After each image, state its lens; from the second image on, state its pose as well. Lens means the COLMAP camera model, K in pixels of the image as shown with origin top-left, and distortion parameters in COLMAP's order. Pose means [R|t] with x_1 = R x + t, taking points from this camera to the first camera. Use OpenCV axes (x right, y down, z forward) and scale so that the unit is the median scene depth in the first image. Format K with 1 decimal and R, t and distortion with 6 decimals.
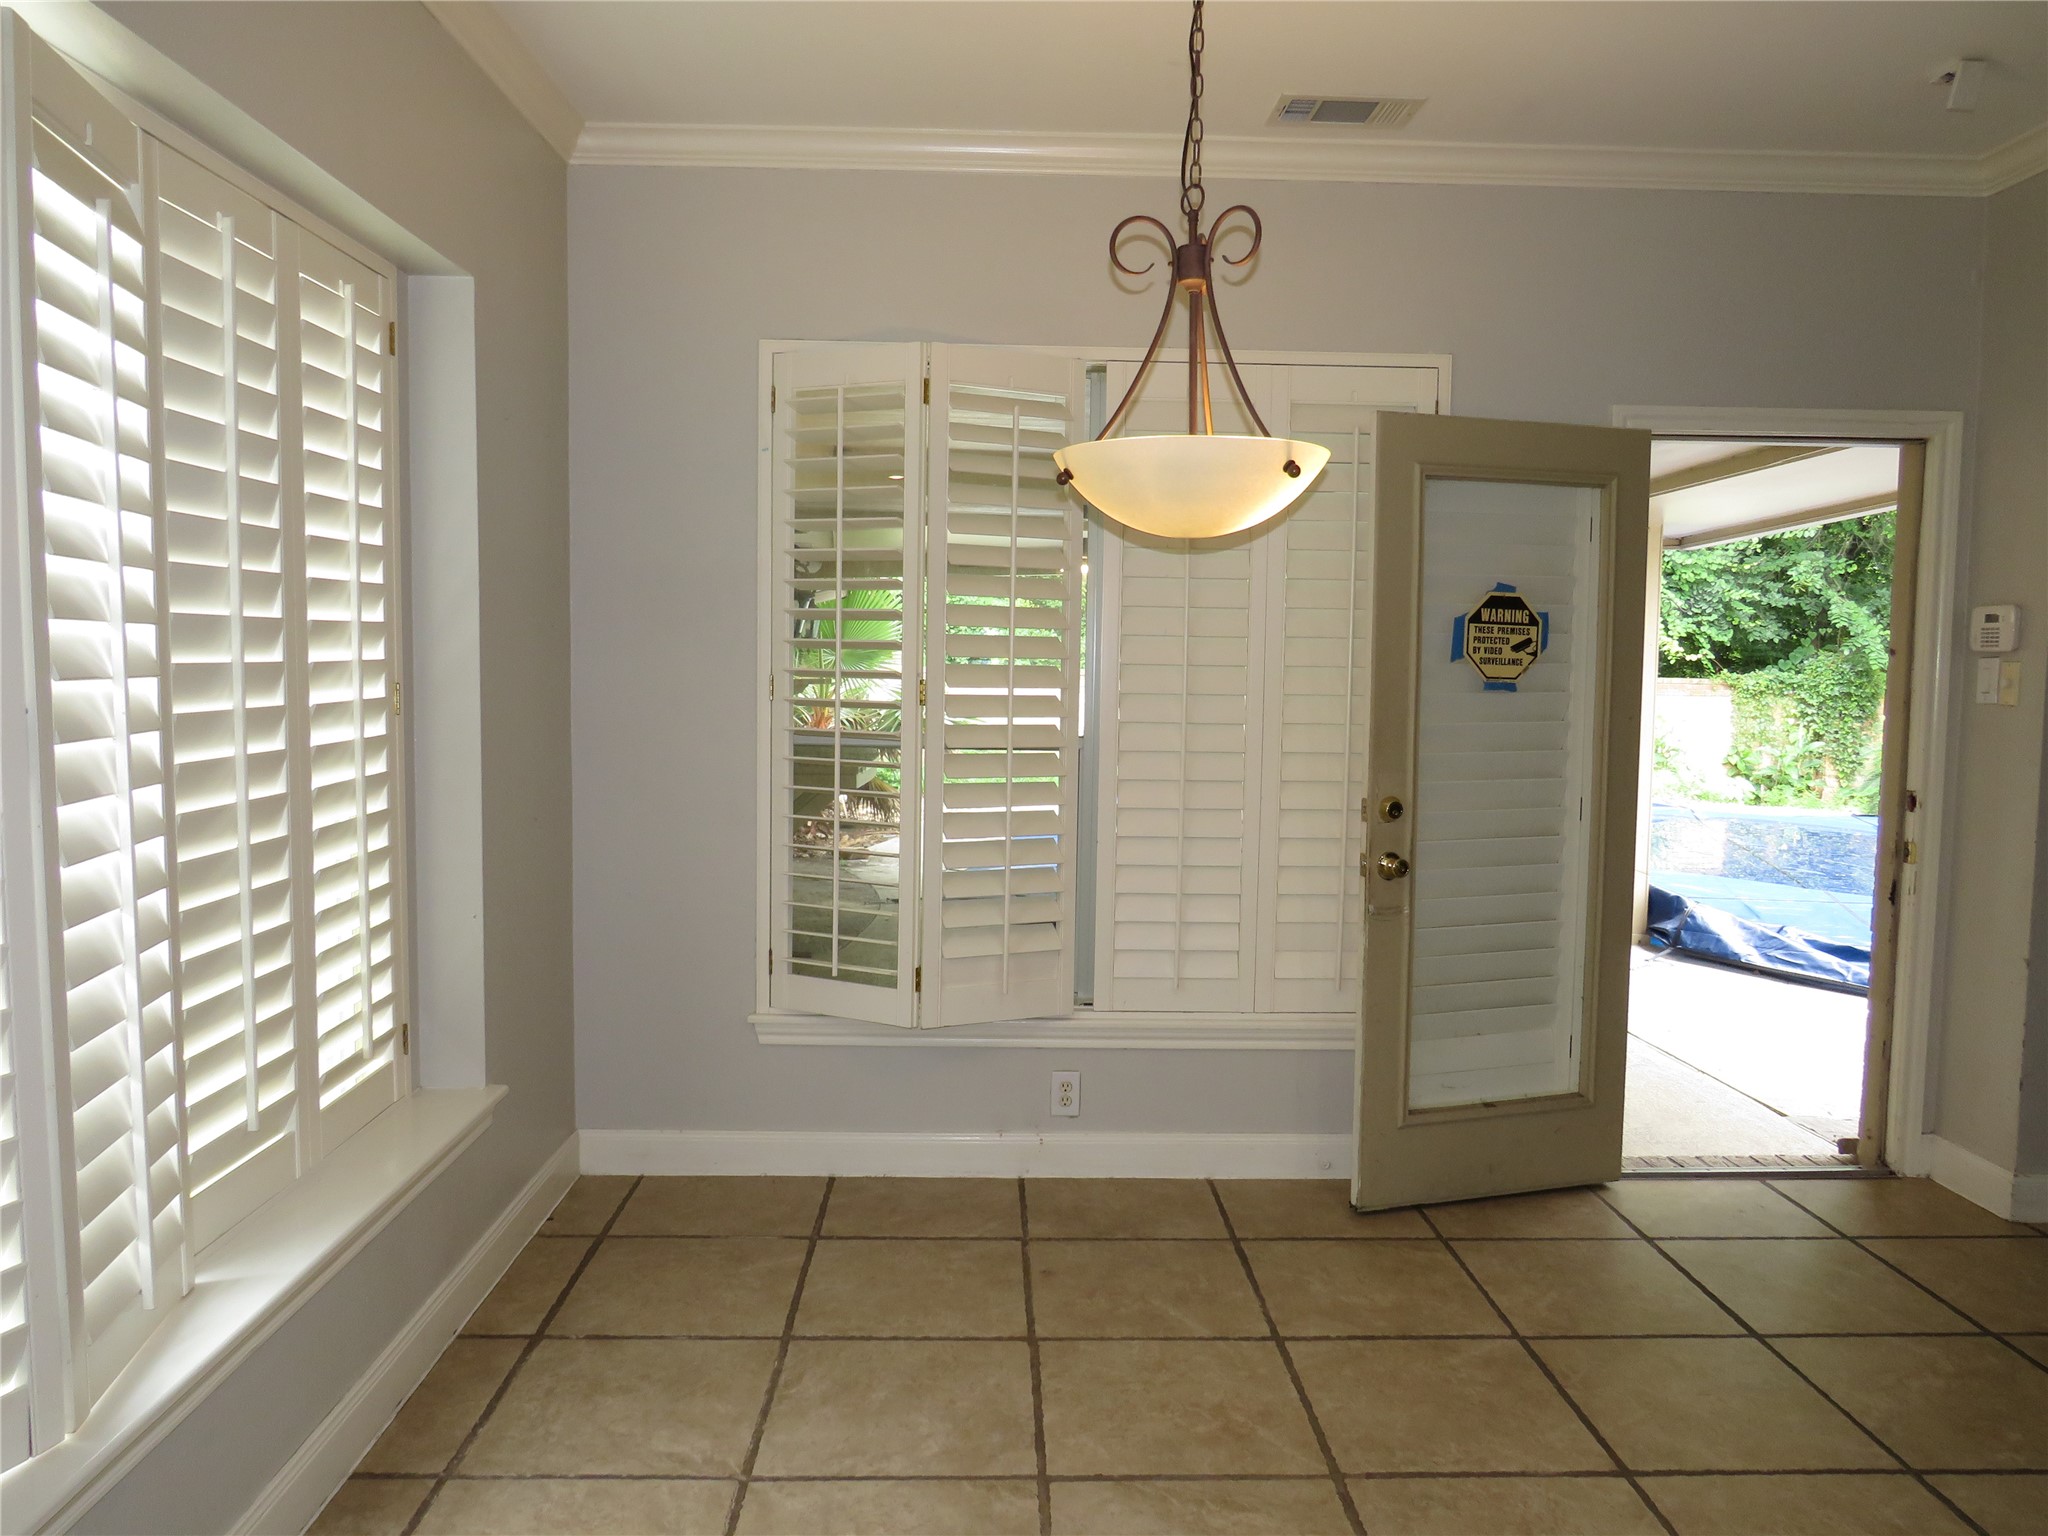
lens RADIAL K [[1484.0, 0, 1024.1], [0, 1484.0, 771.6], [0, 0, 1]] dist [-0.014538, 0.022665]
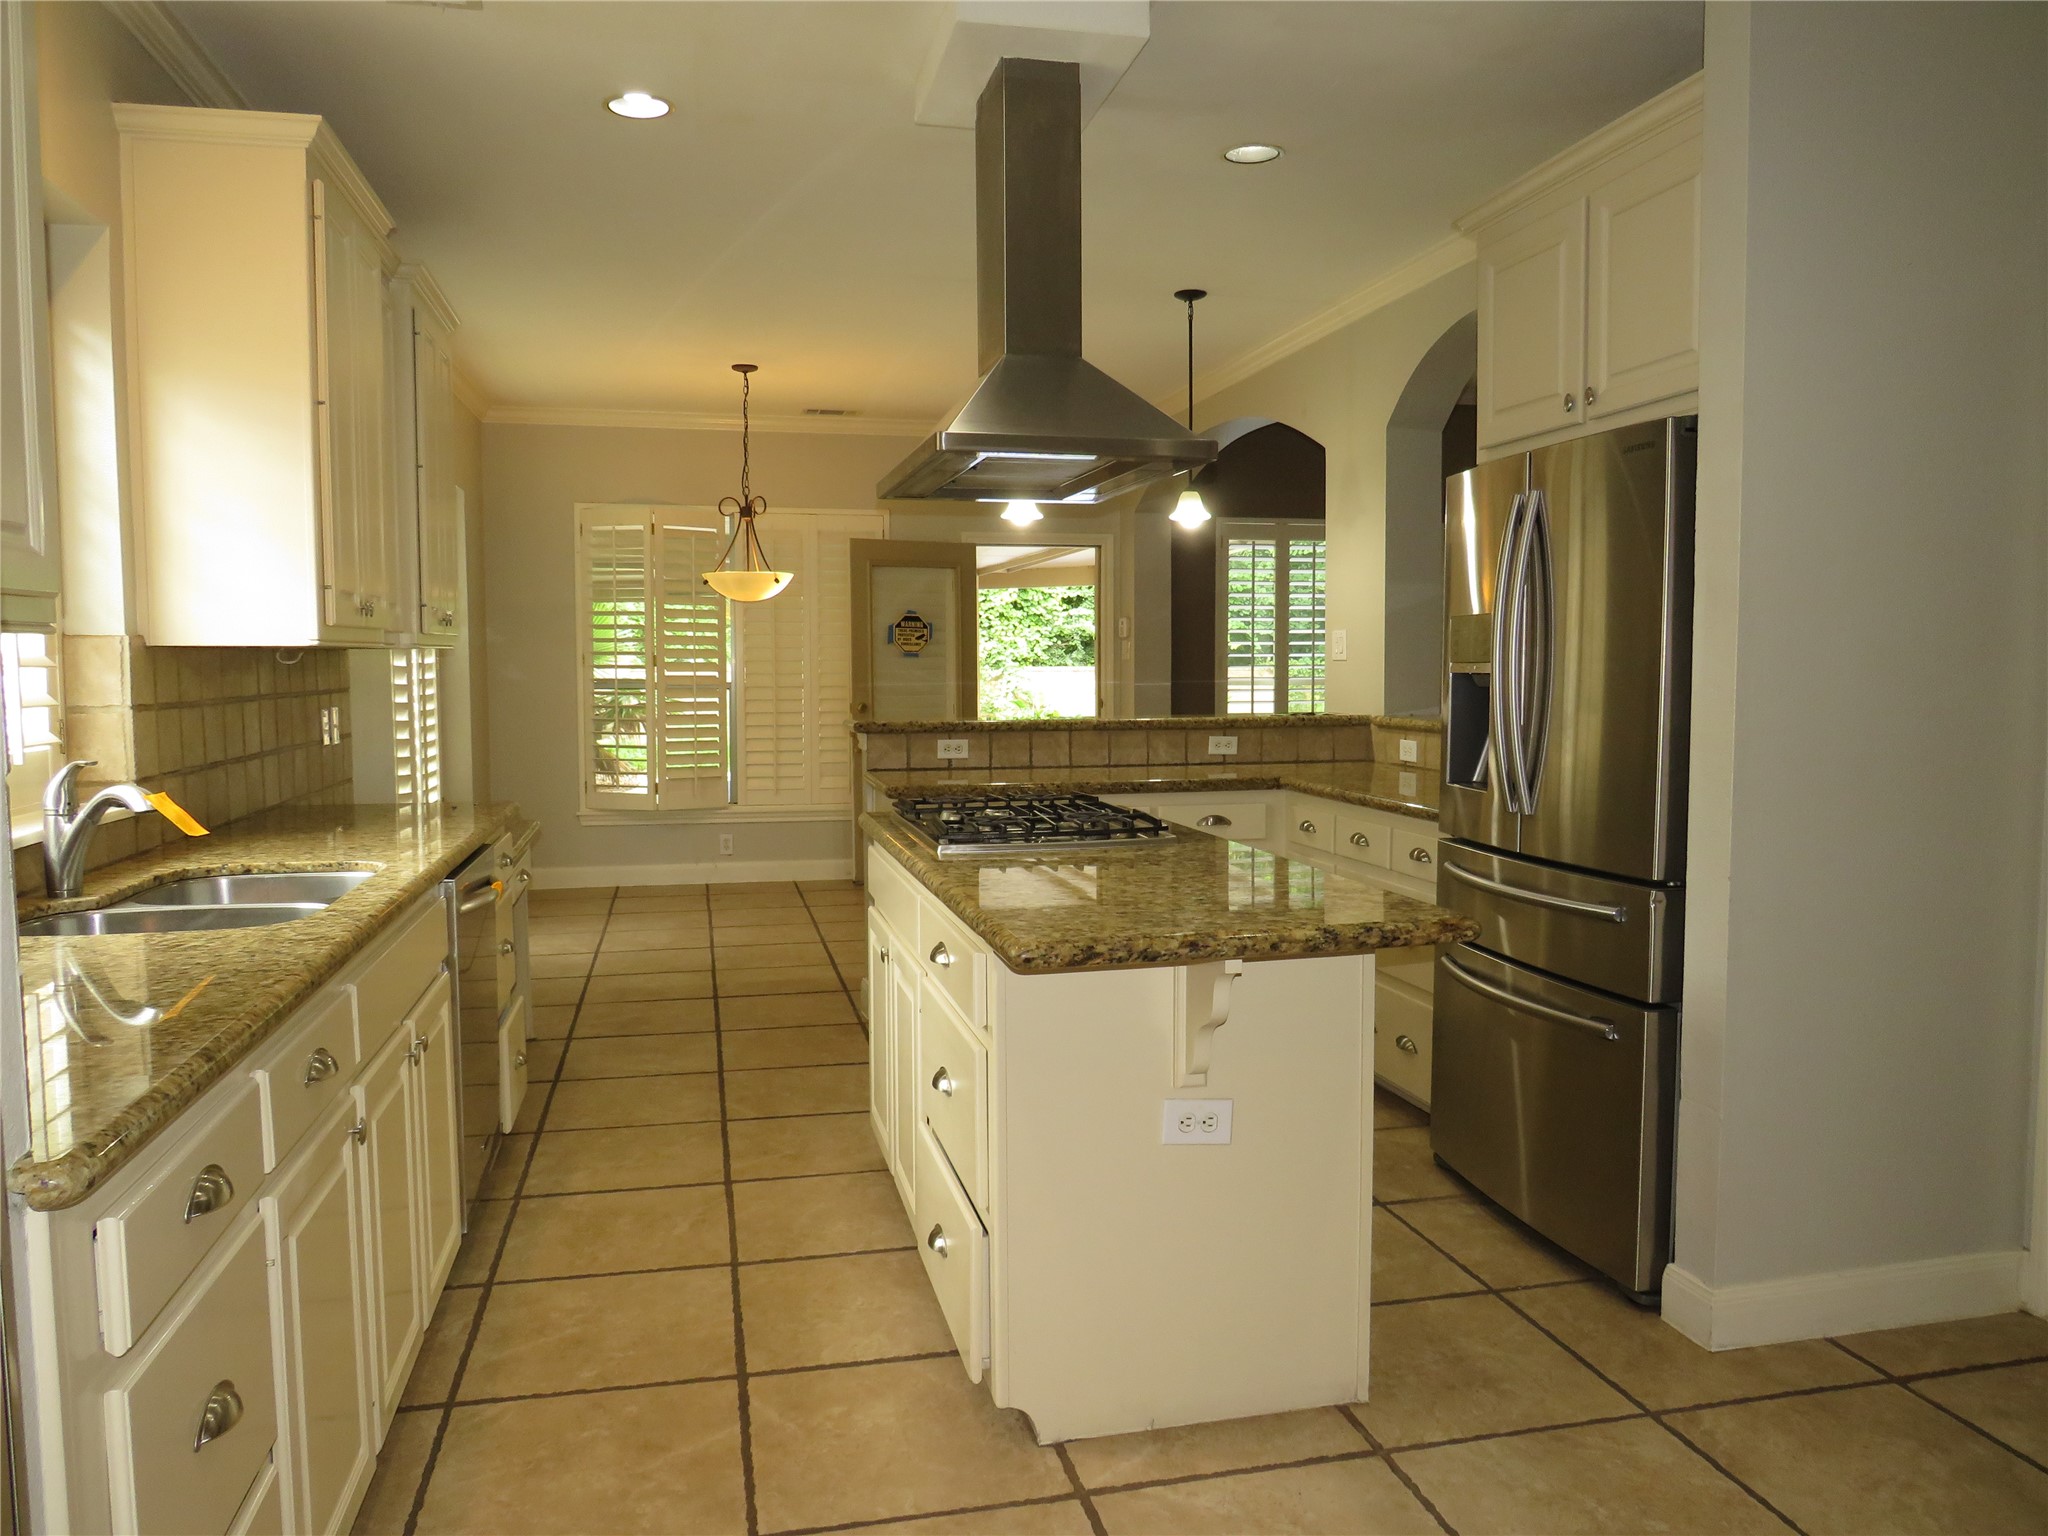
lens RADIAL K [[1484.0, 0, 1034.9], [0, 1484.0, 762.6], [0, 0, 1]] dist [-0.014538, 0.022665]
pose [[0.980091, -0.027168, 0.196679, 0.049799], [0.029342, 0.999536, -0.008150, 0.136168], [-0.196366, 0.013758, 0.980434, -1.319830]]
